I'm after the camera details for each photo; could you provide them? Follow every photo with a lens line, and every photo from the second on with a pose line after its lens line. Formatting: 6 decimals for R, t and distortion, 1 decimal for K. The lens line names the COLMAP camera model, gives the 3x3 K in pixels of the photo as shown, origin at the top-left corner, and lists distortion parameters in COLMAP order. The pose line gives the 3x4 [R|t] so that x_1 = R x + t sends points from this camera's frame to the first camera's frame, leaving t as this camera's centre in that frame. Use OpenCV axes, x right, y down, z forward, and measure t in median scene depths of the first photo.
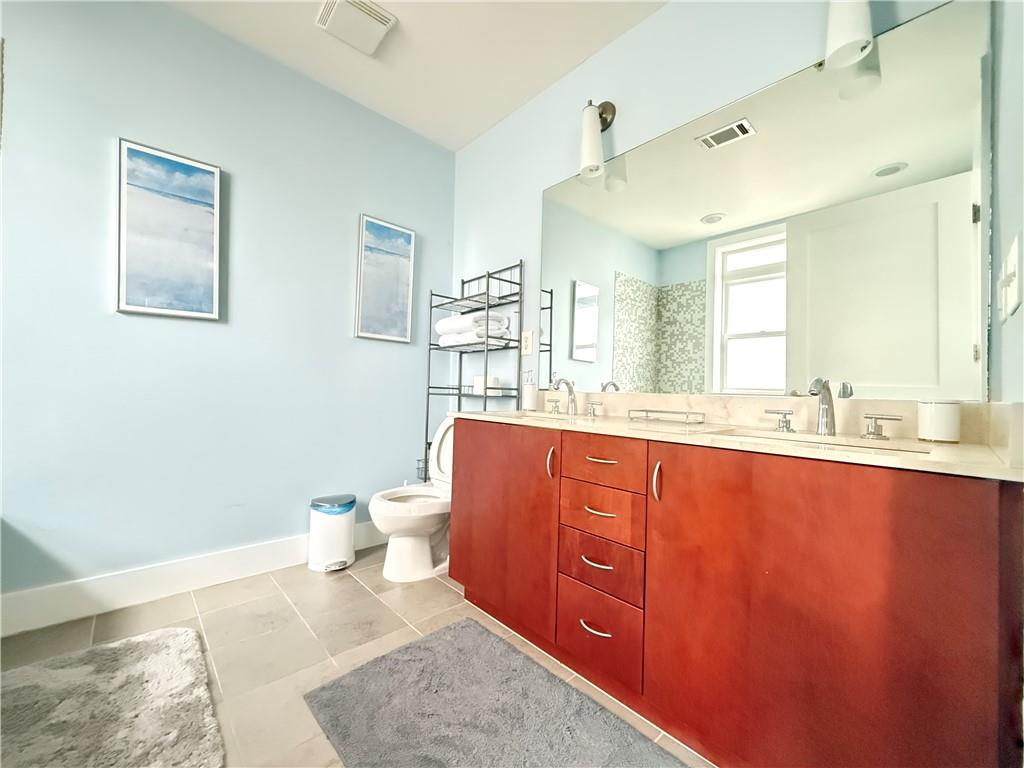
lens RADIAL K [[417.9, 0, 532.5], [0, 417.9, 381.4], [0, 0, 1]] dist [0.000305, 0.000064]
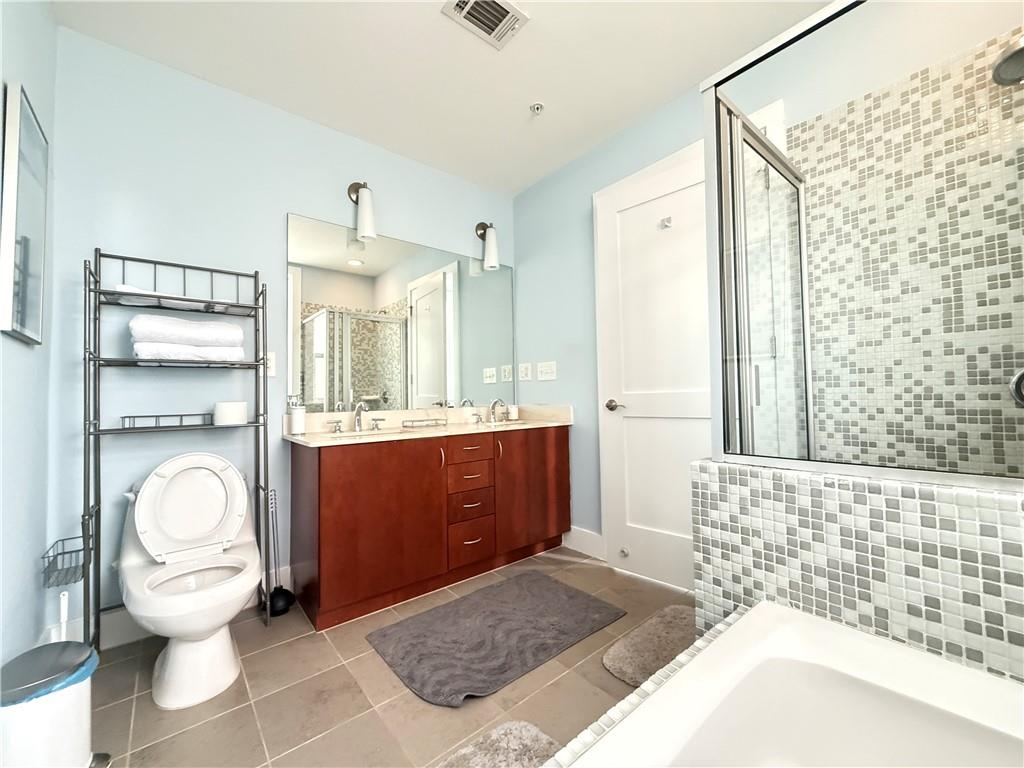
lens RADIAL K [[408.9, 0, 511.0], [0, 408.9, 384.2], [0, 0, 1]] dist [-0.000215, -0.000027]
pose [[0.057558, 0.004005, 0.998334, -1.224810], [0.002925, 0.999987, -0.004180, -0.058260], [-0.998338, 0.003160, 0.057546, 0.561786]]
